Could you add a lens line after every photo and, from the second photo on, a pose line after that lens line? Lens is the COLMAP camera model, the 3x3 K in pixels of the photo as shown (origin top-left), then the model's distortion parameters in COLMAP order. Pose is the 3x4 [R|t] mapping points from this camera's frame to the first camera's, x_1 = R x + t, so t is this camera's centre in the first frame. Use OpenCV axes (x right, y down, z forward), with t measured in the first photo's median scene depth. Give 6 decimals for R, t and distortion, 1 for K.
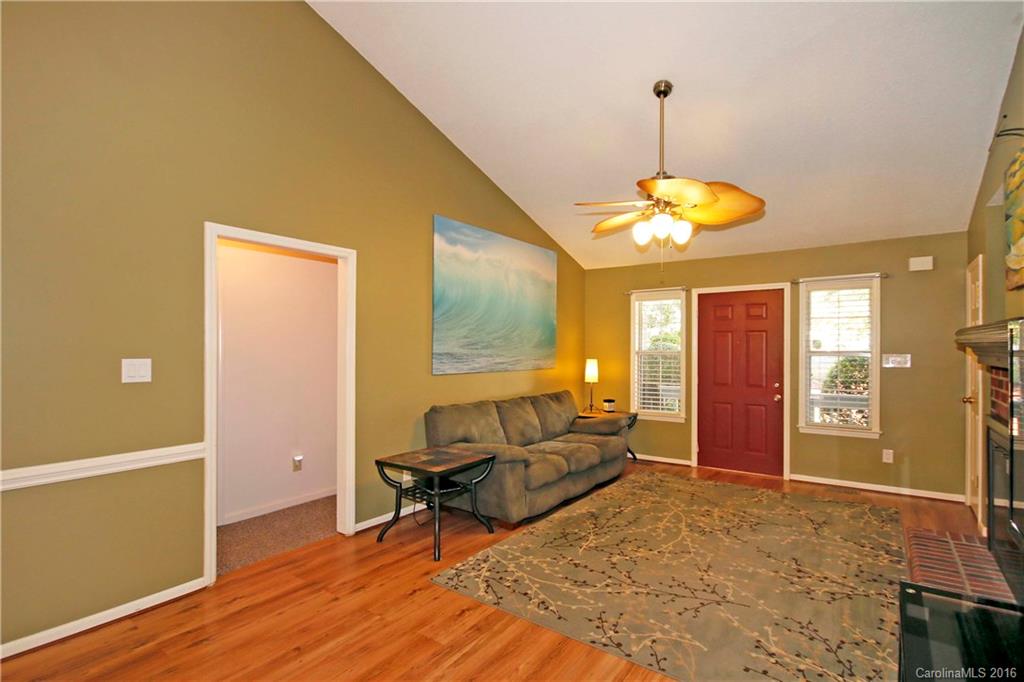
lens RADIAL K [[504.8, 0, 513.3], [0, 504.8, 346.1], [0, 0, 1]] dist [-0.002682, -0.000662]
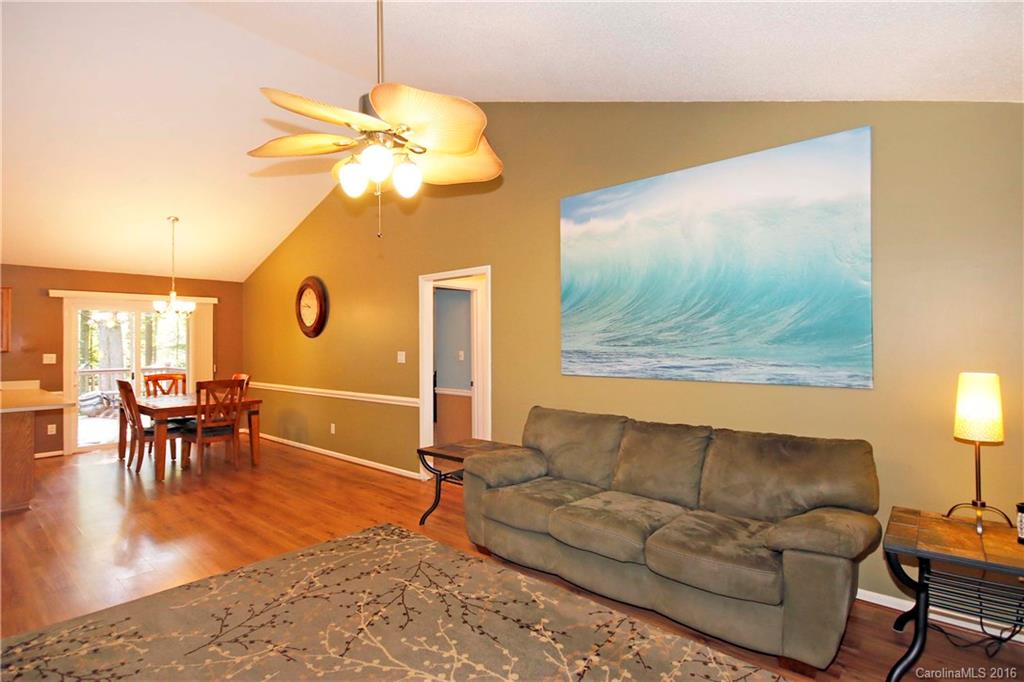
lens RADIAL K [[512.7, 0, 504.3], [0, 512.7, 337.0], [0, 0, 1]] dist [-0.000959, -0.001467]
pose [[-0.118023, -0.014371, -0.992907, 0.853297], [0.012169, 0.999799, -0.015917, 0.002908], [0.992936, -0.013961, -0.117825, 1.106333]]
